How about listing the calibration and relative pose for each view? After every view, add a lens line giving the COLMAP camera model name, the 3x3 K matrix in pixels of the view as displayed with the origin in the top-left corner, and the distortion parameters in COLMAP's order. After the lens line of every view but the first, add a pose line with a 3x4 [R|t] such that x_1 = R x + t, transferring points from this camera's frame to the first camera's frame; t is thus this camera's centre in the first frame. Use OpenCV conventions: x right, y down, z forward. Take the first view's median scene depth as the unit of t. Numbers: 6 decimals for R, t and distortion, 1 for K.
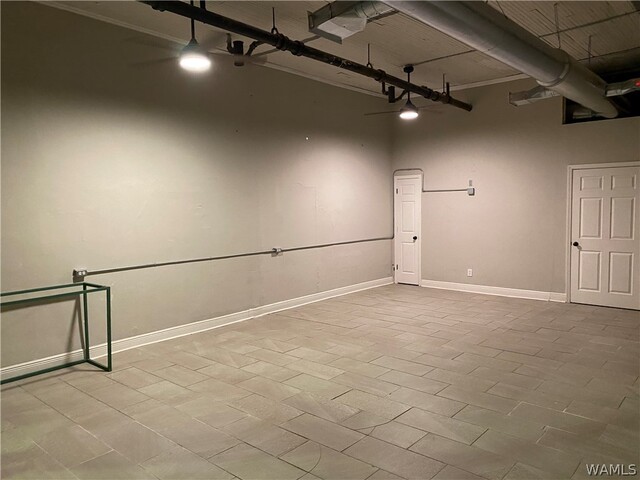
lens RADIAL K [[487.3, 0, 329.8], [0, 487.3, 247.8], [0, 0, 1]] dist [0.069735, -0.064958]
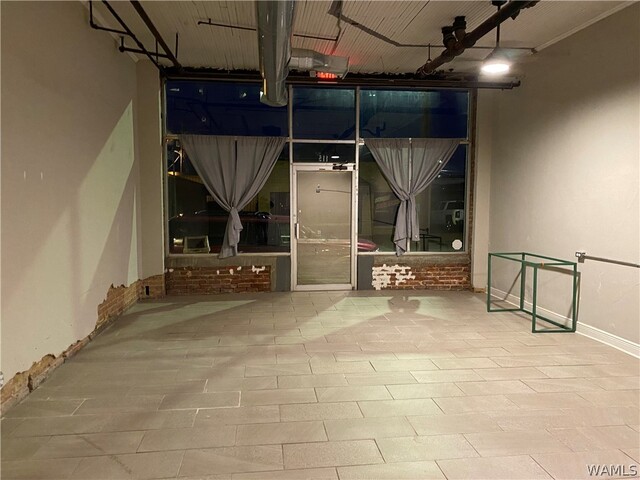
lens RADIAL K [[487.3, 0, 323.7], [0, 487.3, 237.1], [0, 0, 1]] dist [0.069735, -0.064958]
pose [[-0.671736, 0.074476, -0.737037, 0.635922], [-0.063932, 0.985393, 0.157839, -0.114739], [0.738027, 0.153146, -0.657163, 1.127274]]
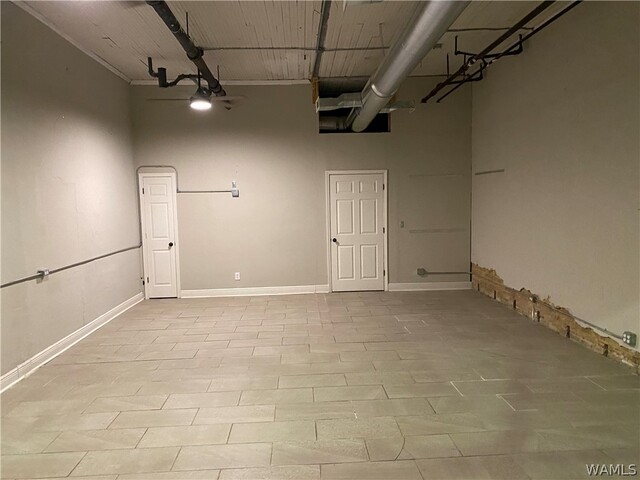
lens RADIAL K [[487.3, 0, 325.6], [0, 487.3, 245.9], [0, 0, 1]] dist [0.069735, -0.064958]
pose [[0.719541, -0.065711, 0.691334, -0.367232], [0.072800, 0.997165, 0.019010, -0.021525], [-0.690623, 0.036651, 0.722285, 0.256743]]
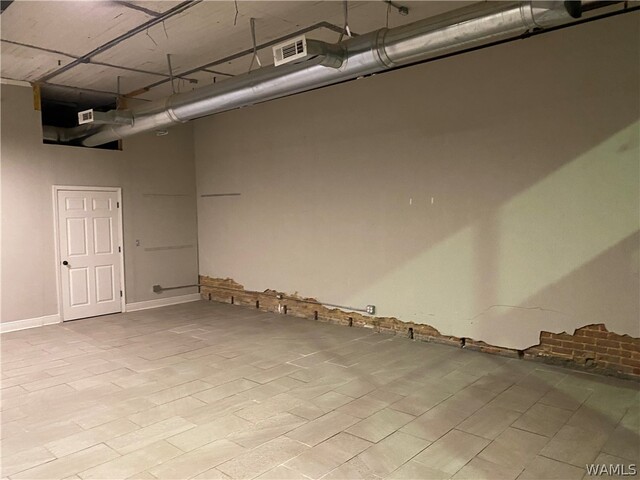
lens RADIAL K [[487.3, 0, 320.3], [0, 487.3, 240.2], [0, 0, 1]] dist [0.069735, -0.064958]
pose [[0.029833, -0.040270, 0.998743, -0.631667], [0.108667, 0.993397, 0.036809, -0.043167], [-0.993631, 0.107432, 0.034012, 0.547417]]
